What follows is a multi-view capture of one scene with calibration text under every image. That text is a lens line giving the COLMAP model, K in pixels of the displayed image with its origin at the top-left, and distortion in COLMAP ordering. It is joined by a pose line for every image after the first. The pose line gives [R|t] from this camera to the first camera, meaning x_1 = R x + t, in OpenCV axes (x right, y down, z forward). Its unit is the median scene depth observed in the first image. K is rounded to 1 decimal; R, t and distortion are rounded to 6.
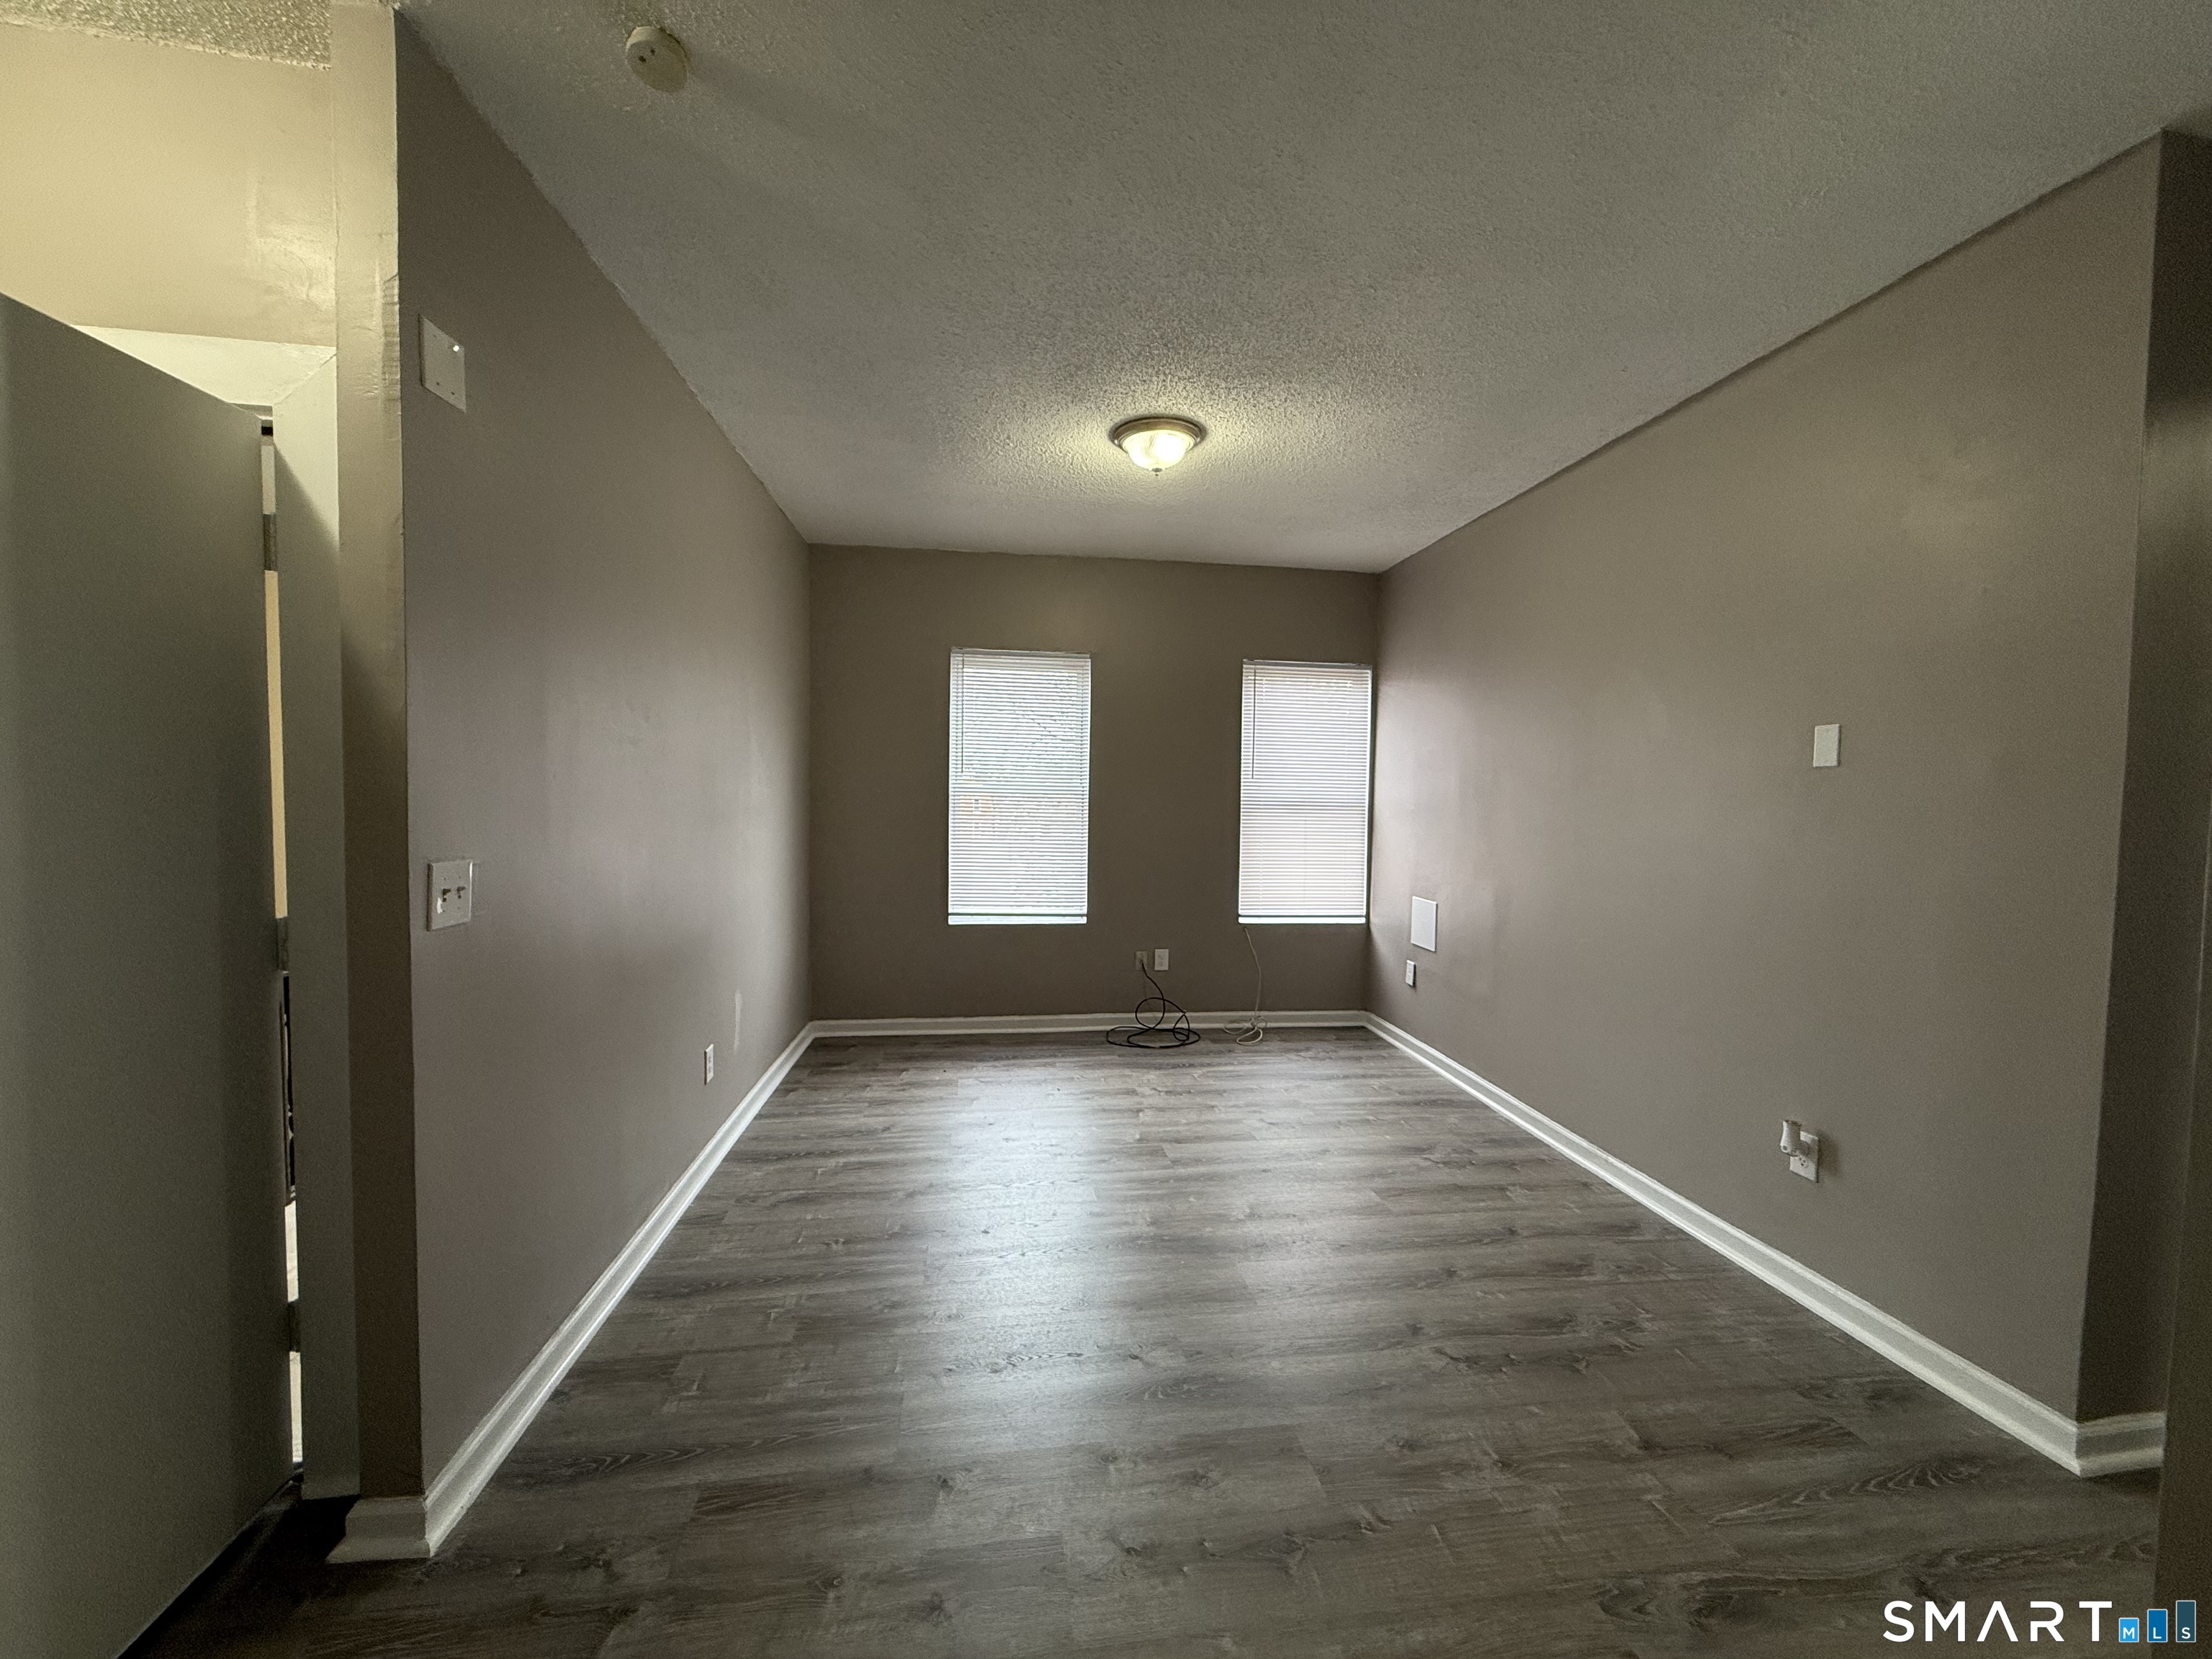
lens RADIAL K [[877.3, 0, 1098.3], [0, 877.3, 831.1], [0, 0, 1]] dist [0.001027, -0.000316]
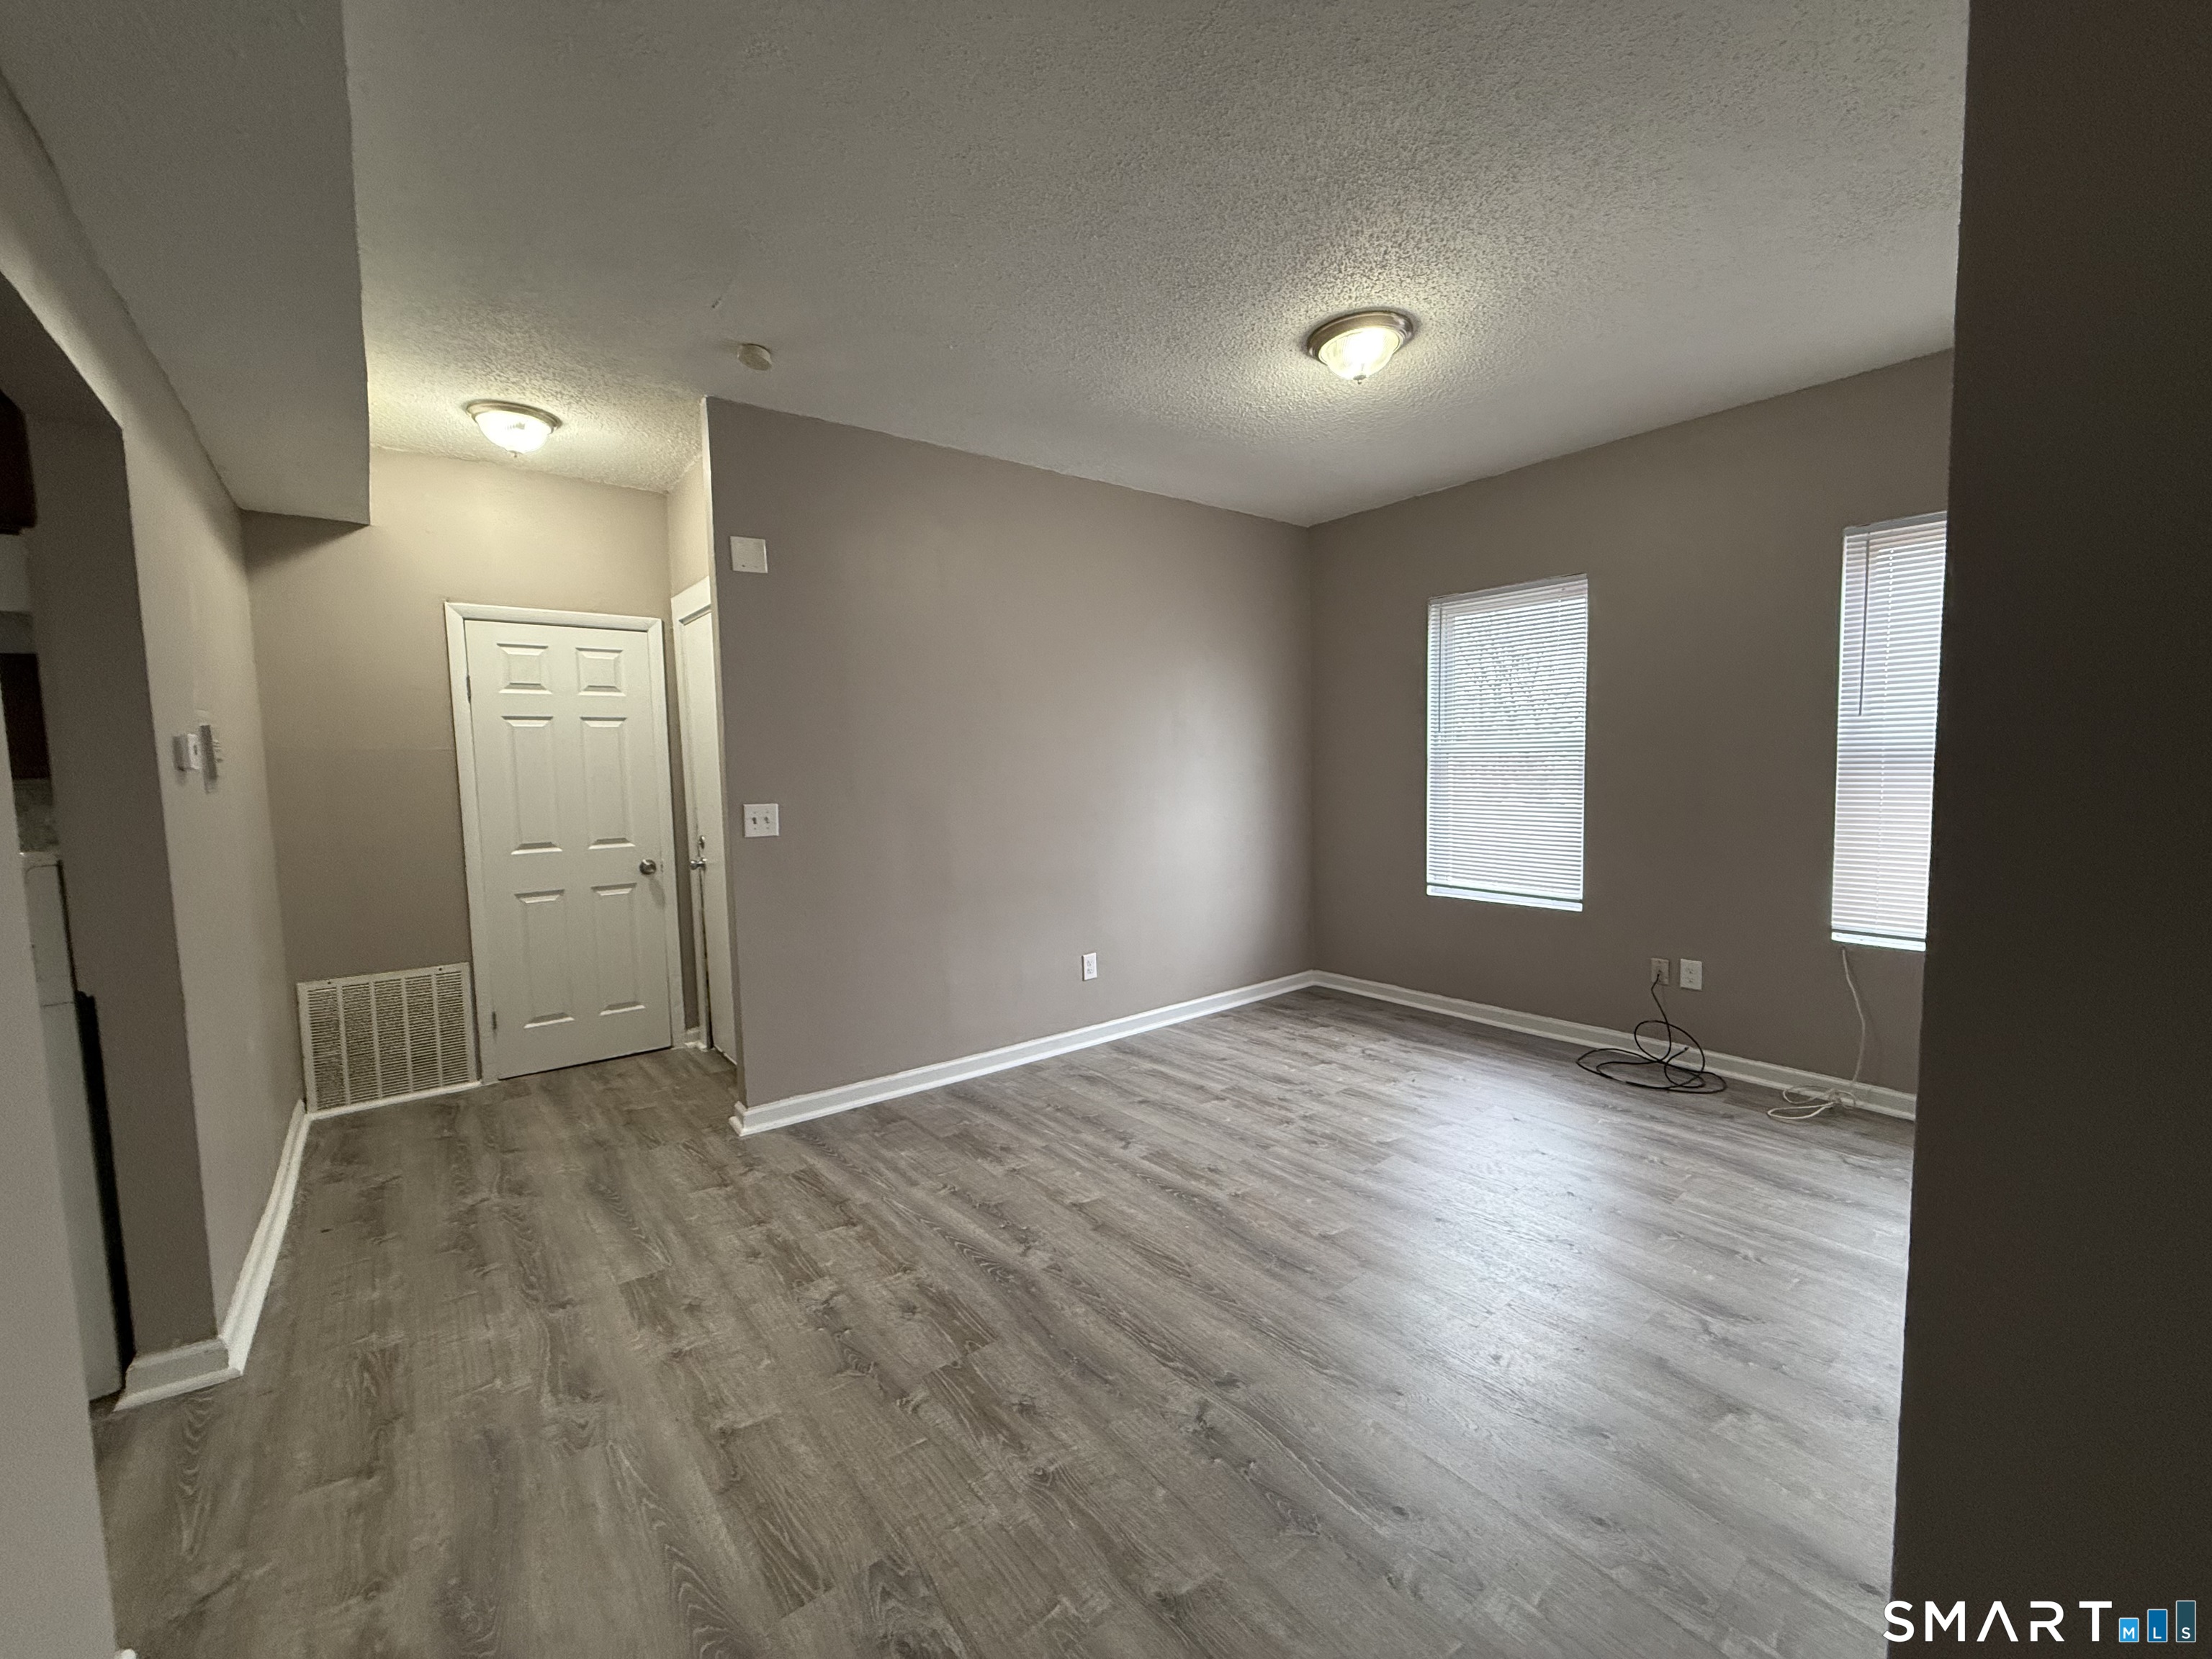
lens RADIAL K [[877.3, 0, 1099.8], [0, 877.3, 831.0], [0, 0, 1]] dist [0.001027, -0.000316]
pose [[0.512682, 0.039288, -0.857679, 0.728542], [-0.009628, 0.999153, 0.040014, 0.005524], [0.858524, -0.012257, 0.512626, 0.342107]]
